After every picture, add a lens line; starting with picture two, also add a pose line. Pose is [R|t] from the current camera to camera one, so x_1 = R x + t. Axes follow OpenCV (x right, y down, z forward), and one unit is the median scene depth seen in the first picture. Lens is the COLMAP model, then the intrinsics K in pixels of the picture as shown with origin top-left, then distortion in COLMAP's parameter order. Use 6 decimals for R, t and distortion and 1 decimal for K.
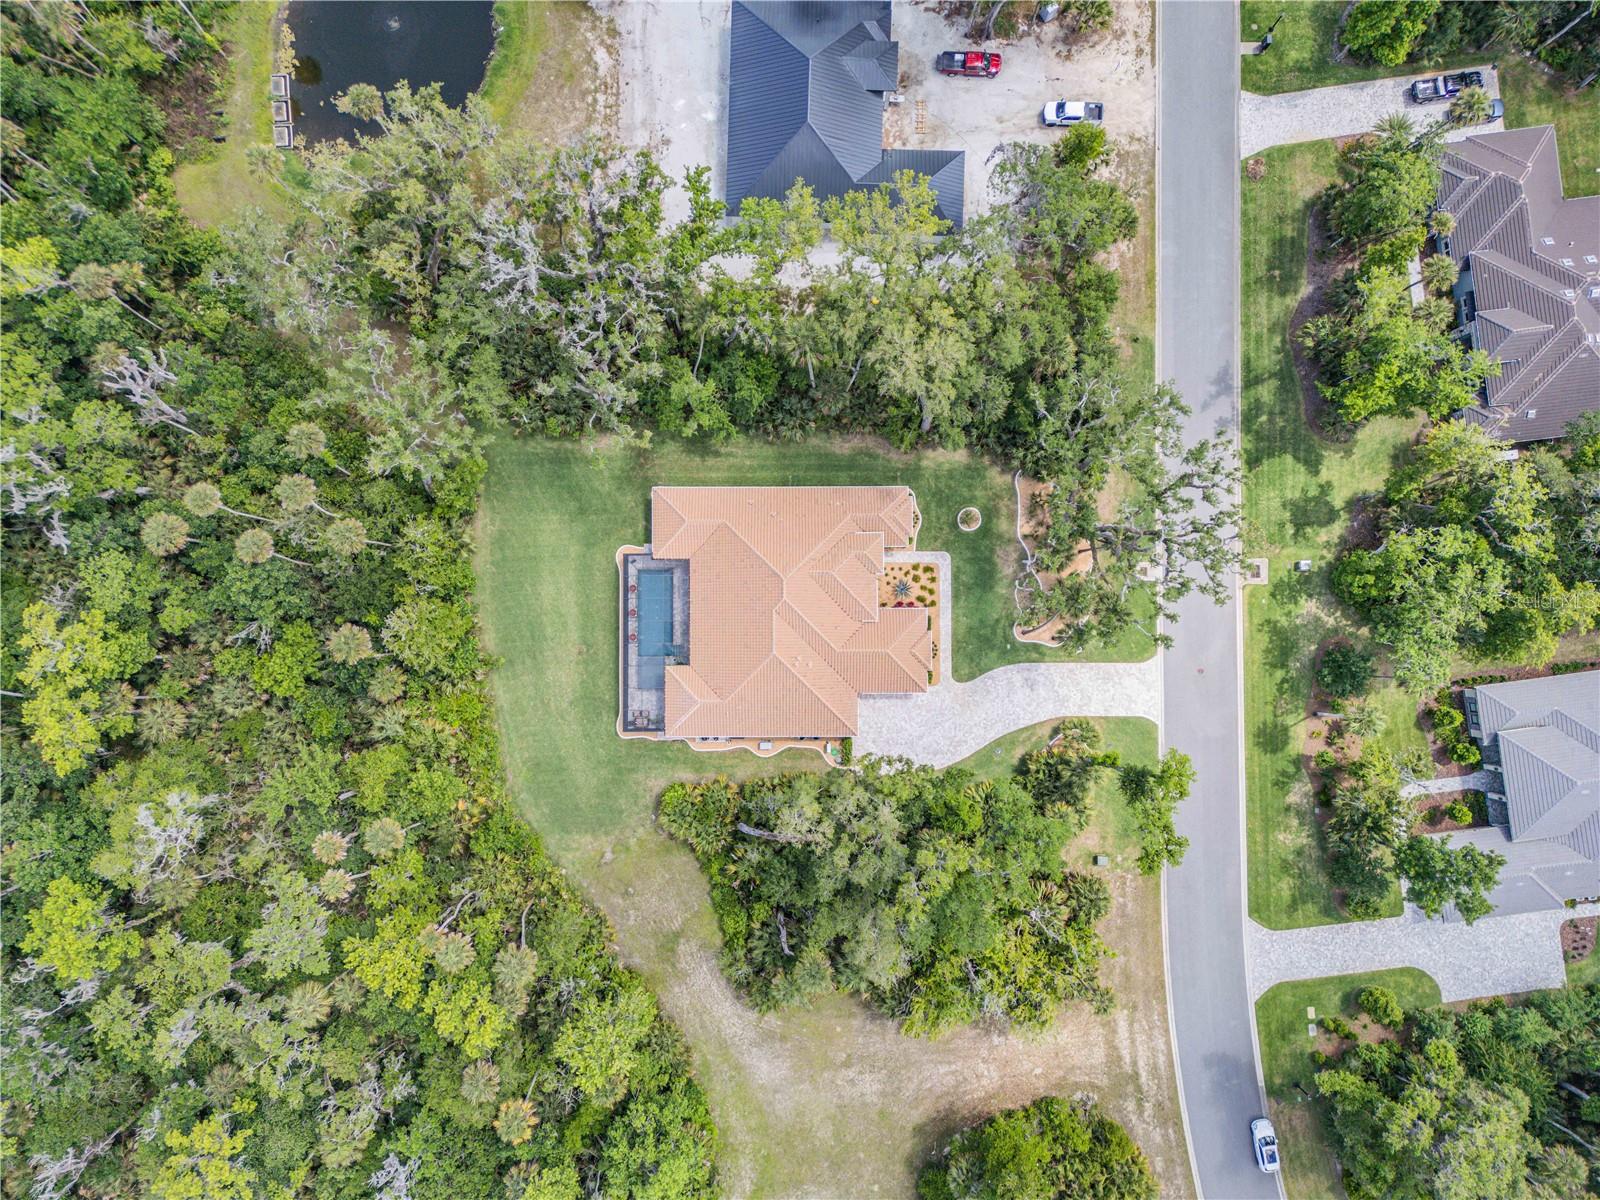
lens RADIAL K [[1128.6, 0, 806.6], [0, 1128.6, 600.4], [0, 0, 1]] dist [0.031915, -0.019707]
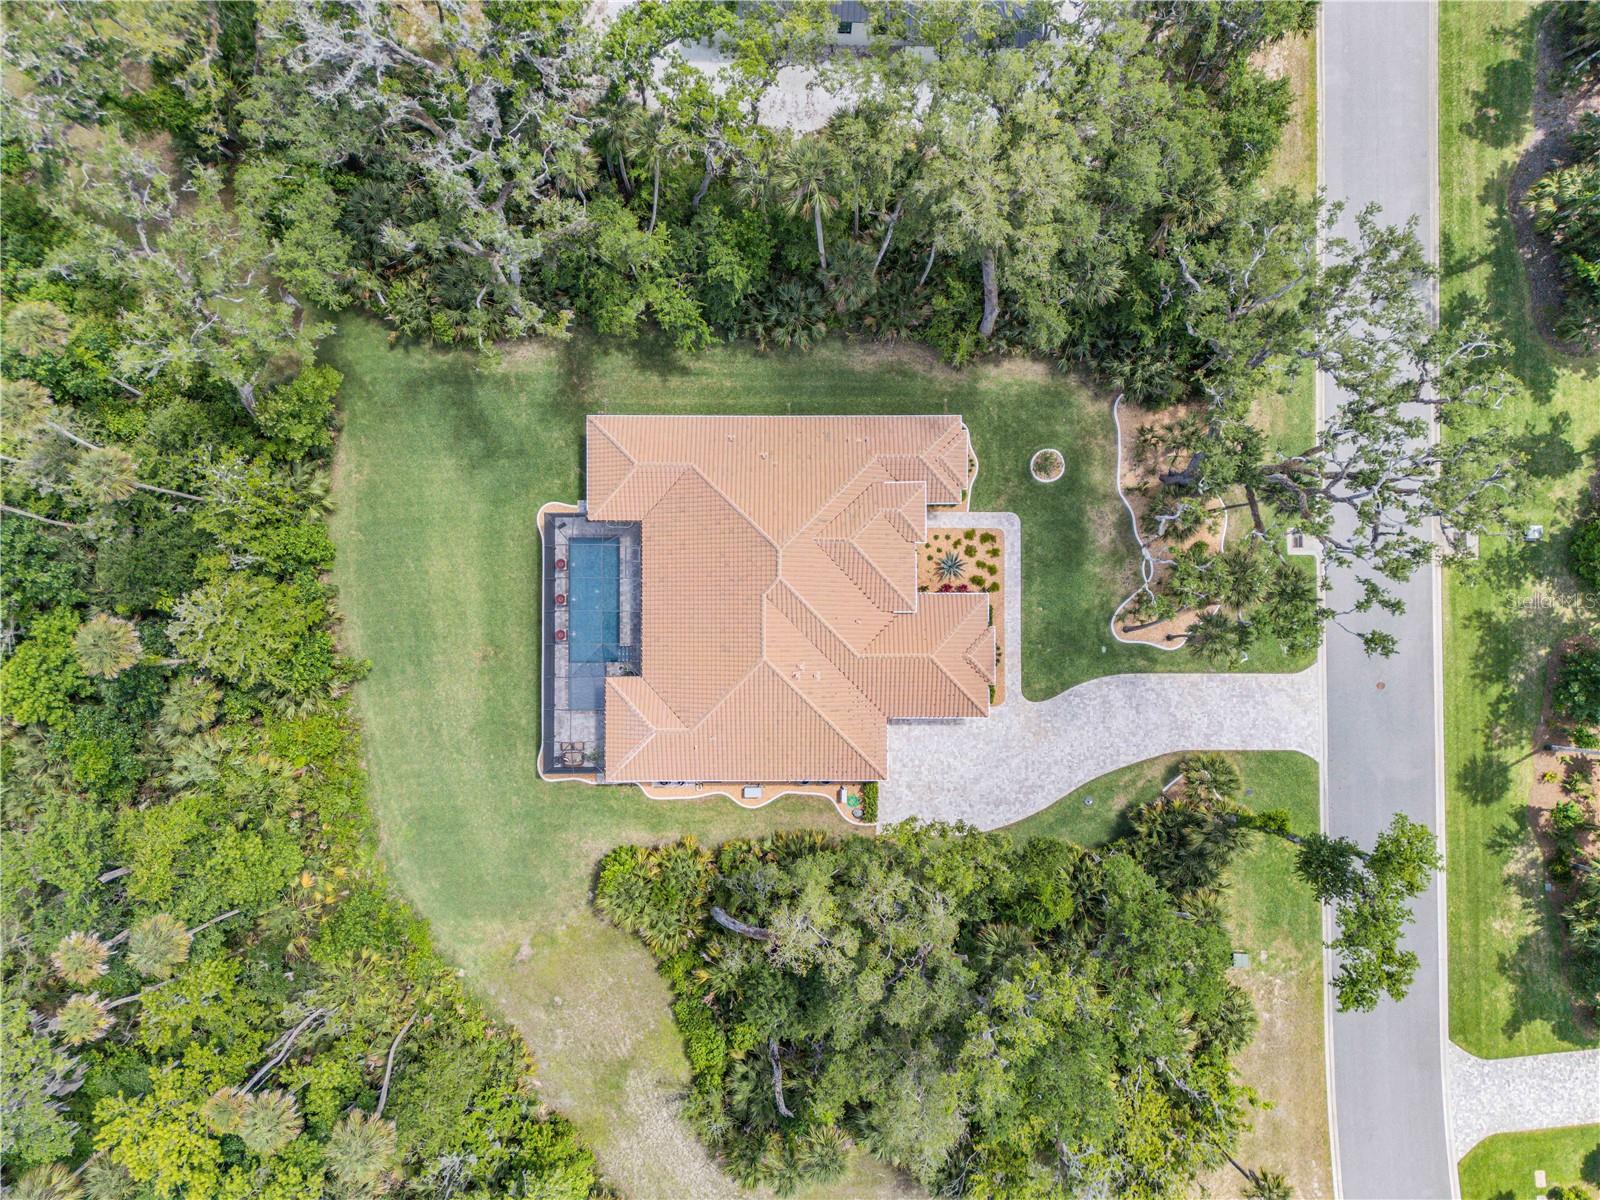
lens RADIAL K [[1128.6, 0, 792.8], [0, 1128.6, 614.4], [0, 0, 1]] dist [0.031915, -0.019707]
pose [[0.999962, 0.001966, -0.008442, -0.006446], [-0.001834, 0.999875, 0.015676, 0.009250], [0.008472, -0.015660, 0.999841, 0.317114]]
